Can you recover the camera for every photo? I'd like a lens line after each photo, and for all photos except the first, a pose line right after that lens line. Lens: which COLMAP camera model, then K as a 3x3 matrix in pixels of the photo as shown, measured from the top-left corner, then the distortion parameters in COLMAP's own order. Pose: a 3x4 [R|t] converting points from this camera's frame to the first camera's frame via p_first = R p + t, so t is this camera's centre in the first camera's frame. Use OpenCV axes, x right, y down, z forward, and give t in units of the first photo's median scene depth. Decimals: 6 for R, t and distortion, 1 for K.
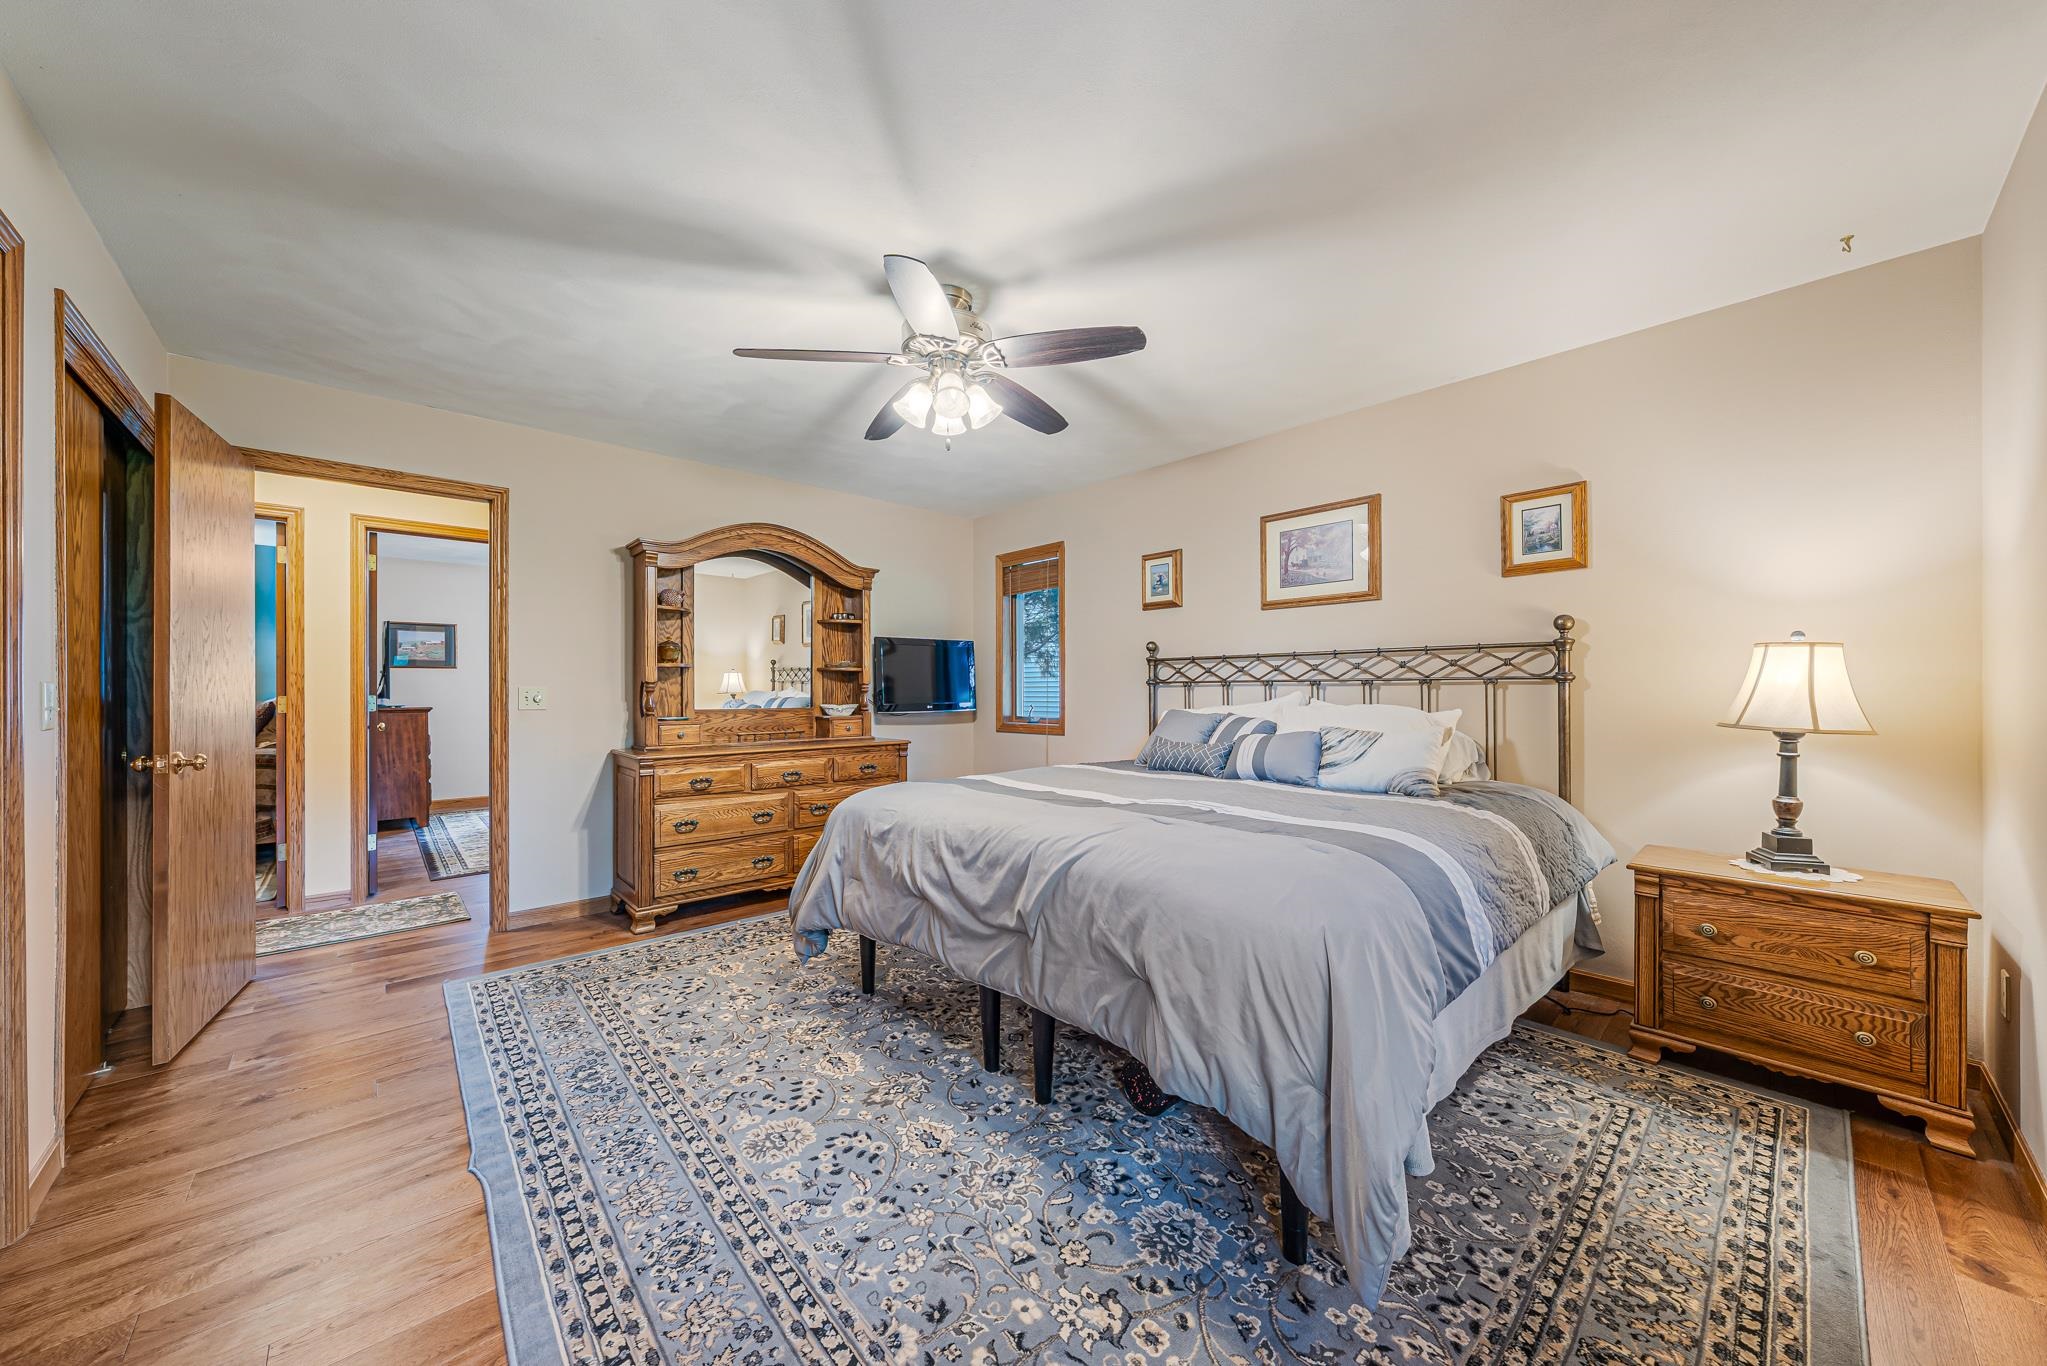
lens RADIAL K [[711.9, 0, 1003.1], [0, 711.9, 677.0], [0, 0, 1]] dist [-0.002215, 0.000808]
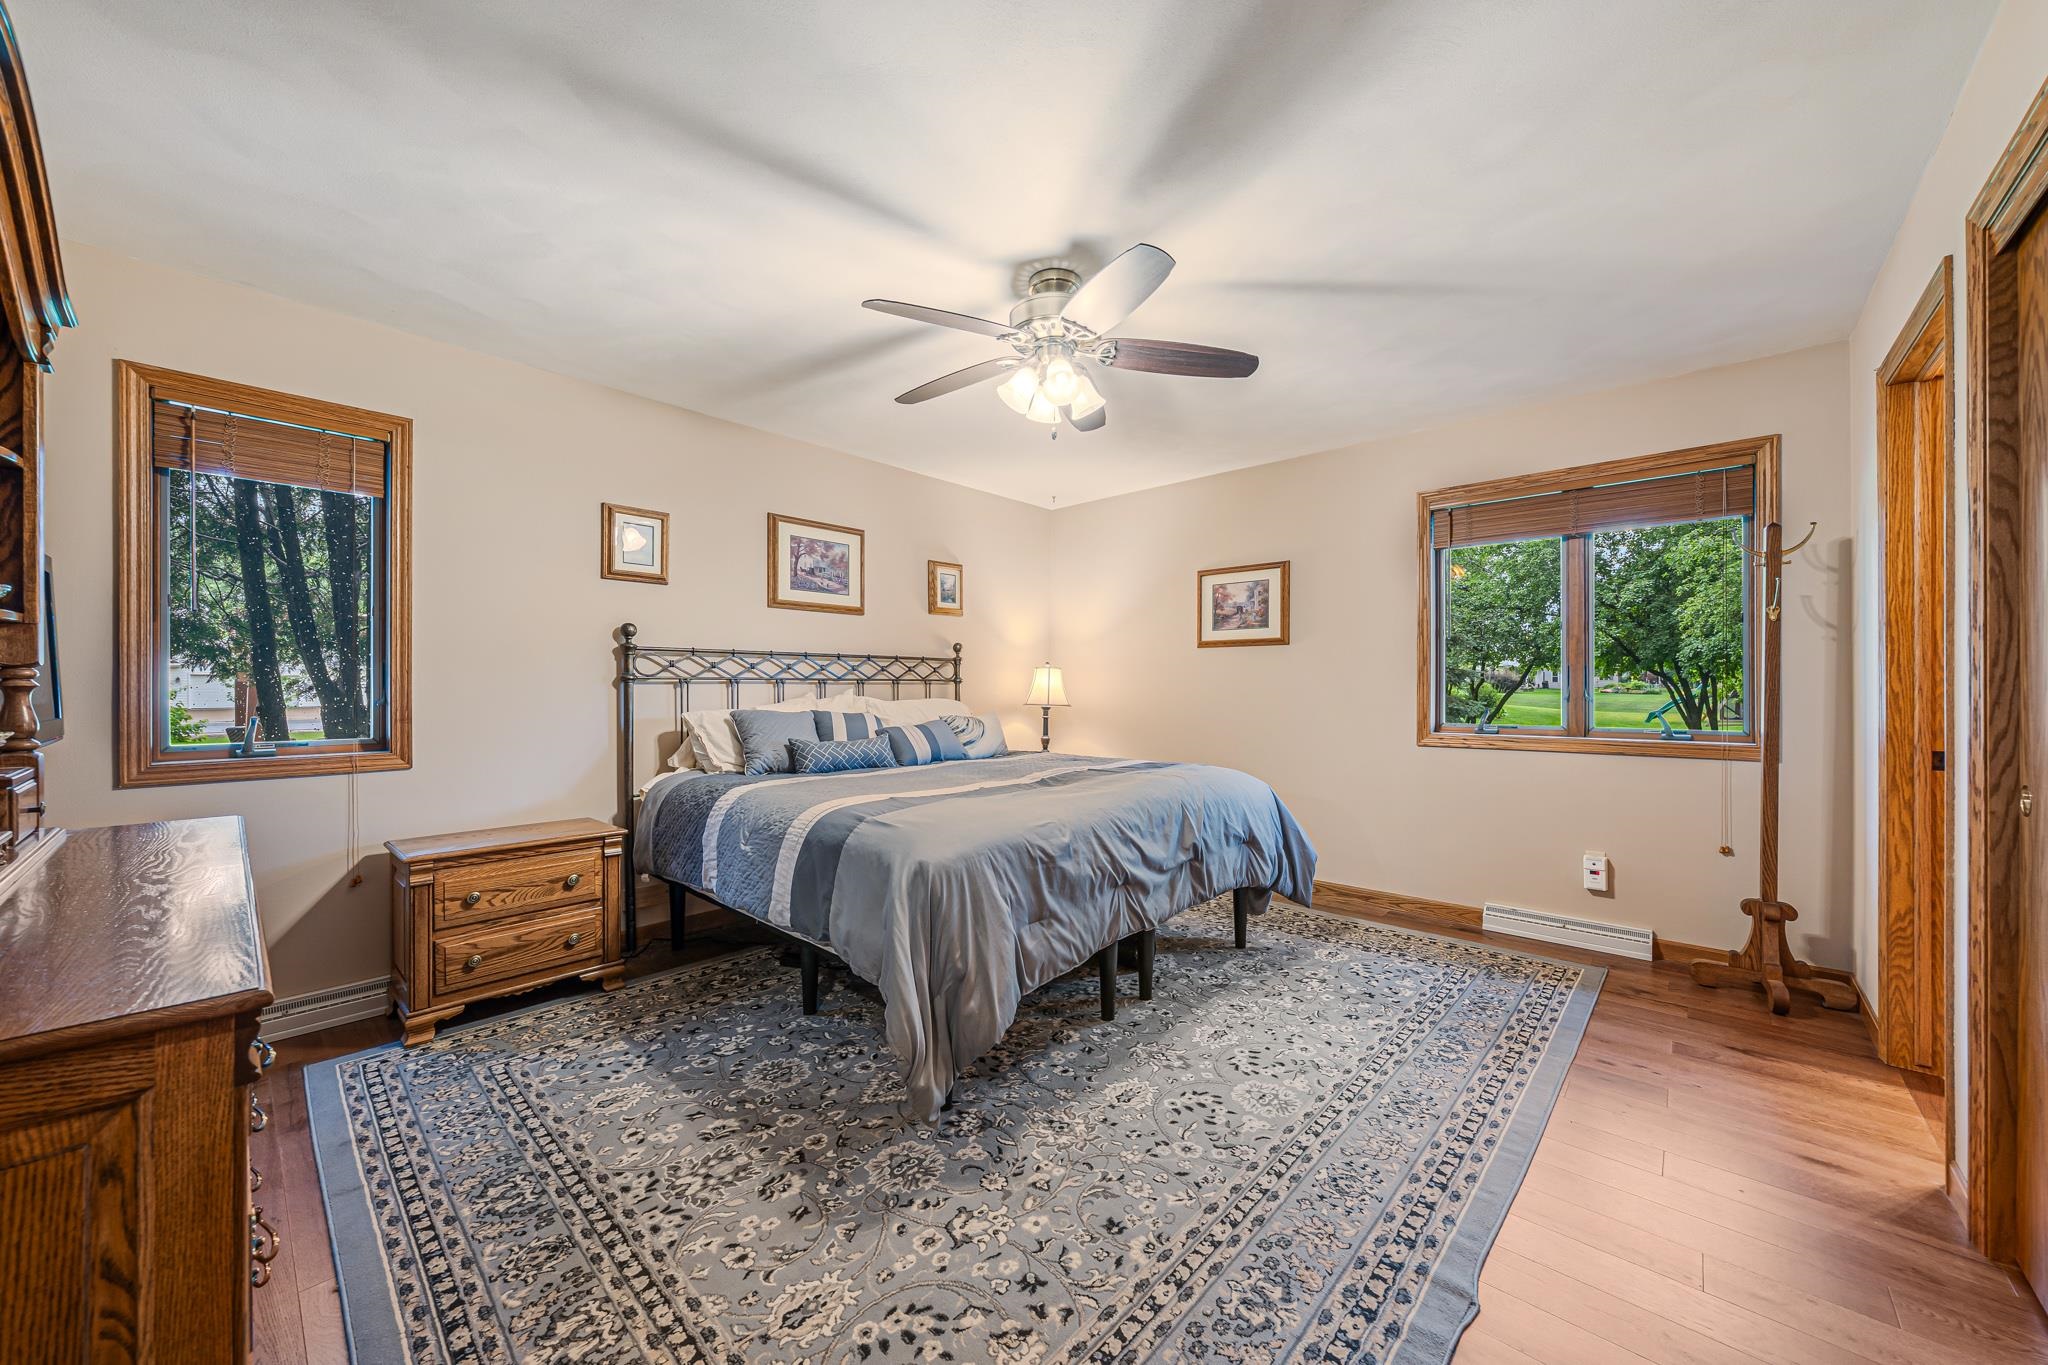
lens RADIAL K [[752.5, 0, 1014.0], [0, 752.5, 698.9], [0, 0, 1]] dist [0.000622, 0.000288]
pose [[-0.097882, -0.021302, 0.994970, -1.072171], [-0.023842, 0.999534, 0.019054, 0.008353], [-0.994912, -0.021857, -0.098344, 1.135827]]
